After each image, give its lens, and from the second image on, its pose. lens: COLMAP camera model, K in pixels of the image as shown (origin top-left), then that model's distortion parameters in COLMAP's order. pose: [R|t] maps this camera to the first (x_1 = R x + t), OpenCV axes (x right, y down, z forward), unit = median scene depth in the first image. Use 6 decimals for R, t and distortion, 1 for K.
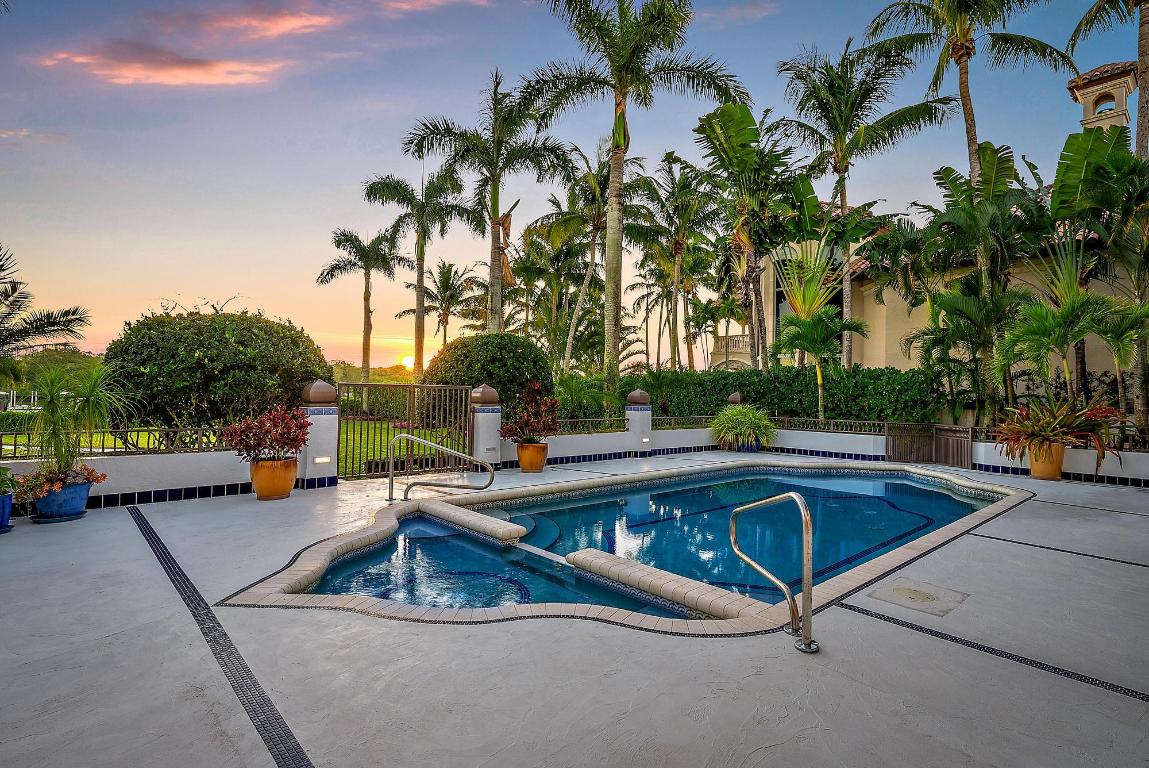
lens RADIAL K [[578.5, 0, 576.0], [0, 578.5, 384.8], [0, 0, 1]] dist [-0.000496, -0.000018]
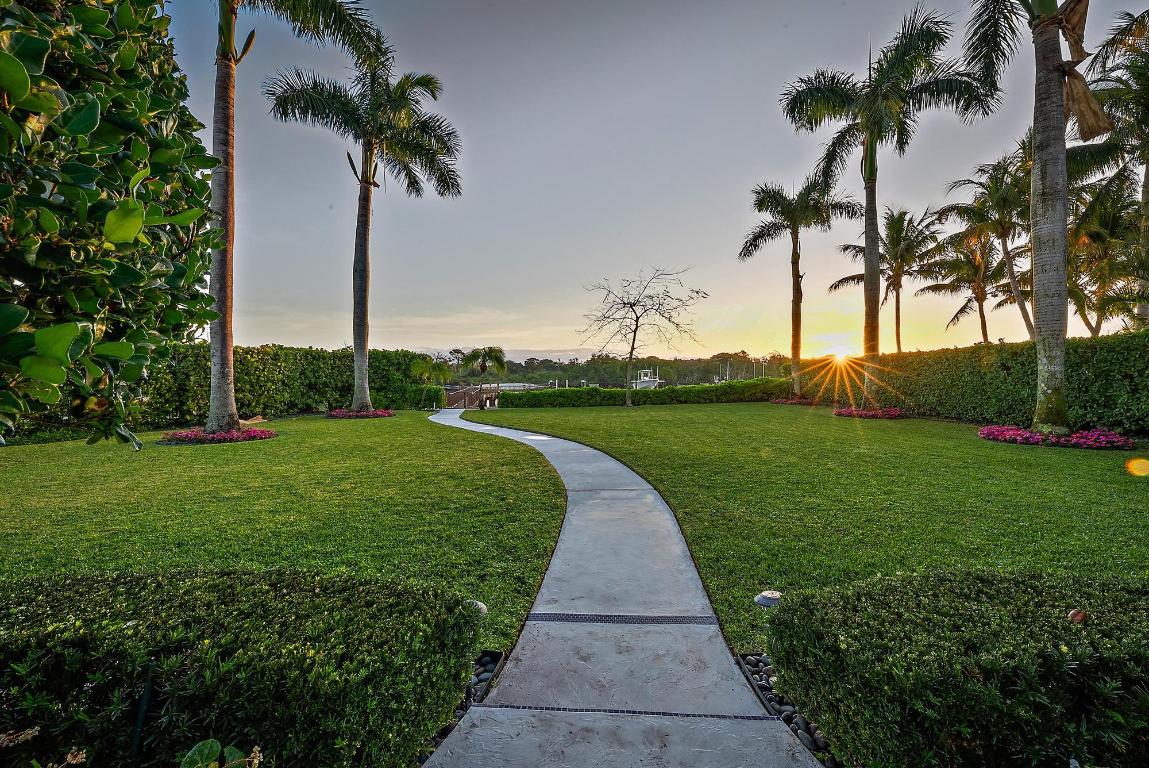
lens RADIAL K [[464.1, 0, 575.8], [0, 464.1, 382.7], [0, 0, 1]] dist [-0.002344, -0.000163]
pose [[0.702712, -0.025136, -0.711030, -0.107229], [0.024549, 0.999637, -0.011078, 0.029117], [0.711051, -0.009670, 0.703074, 0.286449]]
